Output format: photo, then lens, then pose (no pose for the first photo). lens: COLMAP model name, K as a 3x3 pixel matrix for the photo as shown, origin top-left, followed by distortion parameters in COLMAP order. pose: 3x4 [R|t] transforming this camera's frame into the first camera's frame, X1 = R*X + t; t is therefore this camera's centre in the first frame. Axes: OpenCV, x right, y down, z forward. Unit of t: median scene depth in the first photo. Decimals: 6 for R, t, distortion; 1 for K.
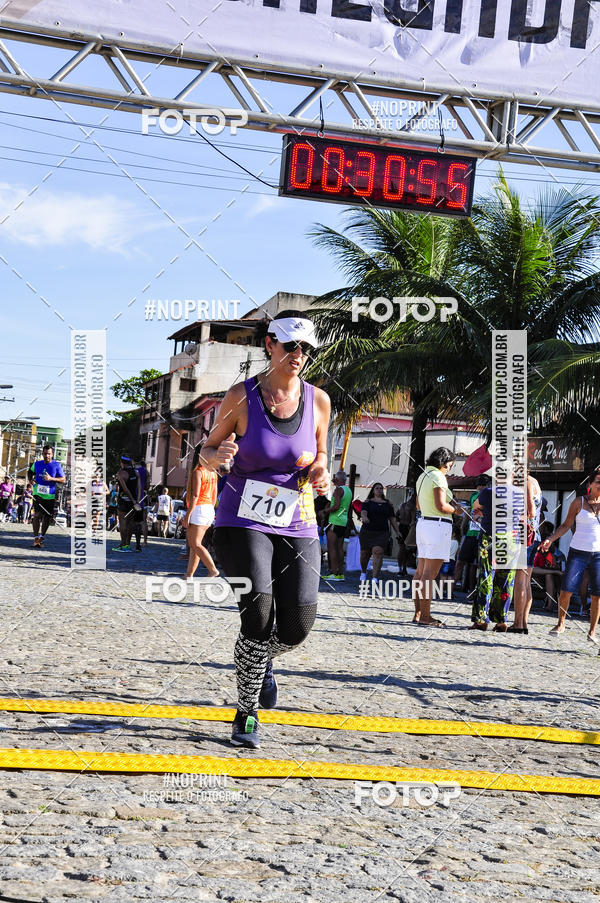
lens RADIAL K [[2511.1, 0, 314.3], [0, 2511.1, 455.9], [0, 0, 1]] dist [0.968380, 0.000000]
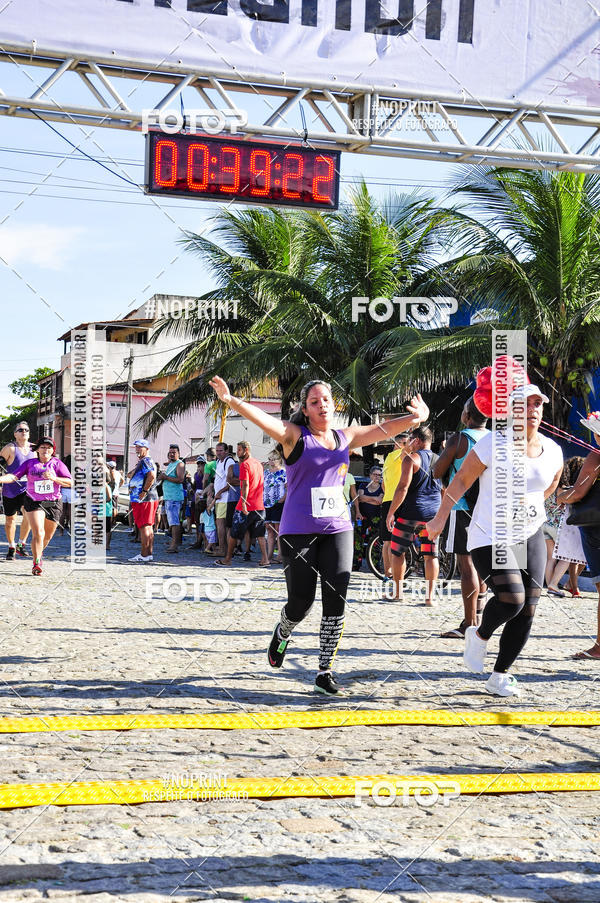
lens RADIAL K [[2066.4, 0, 326.4], [0, 2066.4, 471.1], [0, 0, 1]] dist [0.589900, 0.000000]
pose [[0.996763, -0.050645, 0.062439, 0.000213], [0.049296, 0.998520, 0.022962, -0.010230], [-0.063510, -0.019809, 0.997785, 0.176369]]
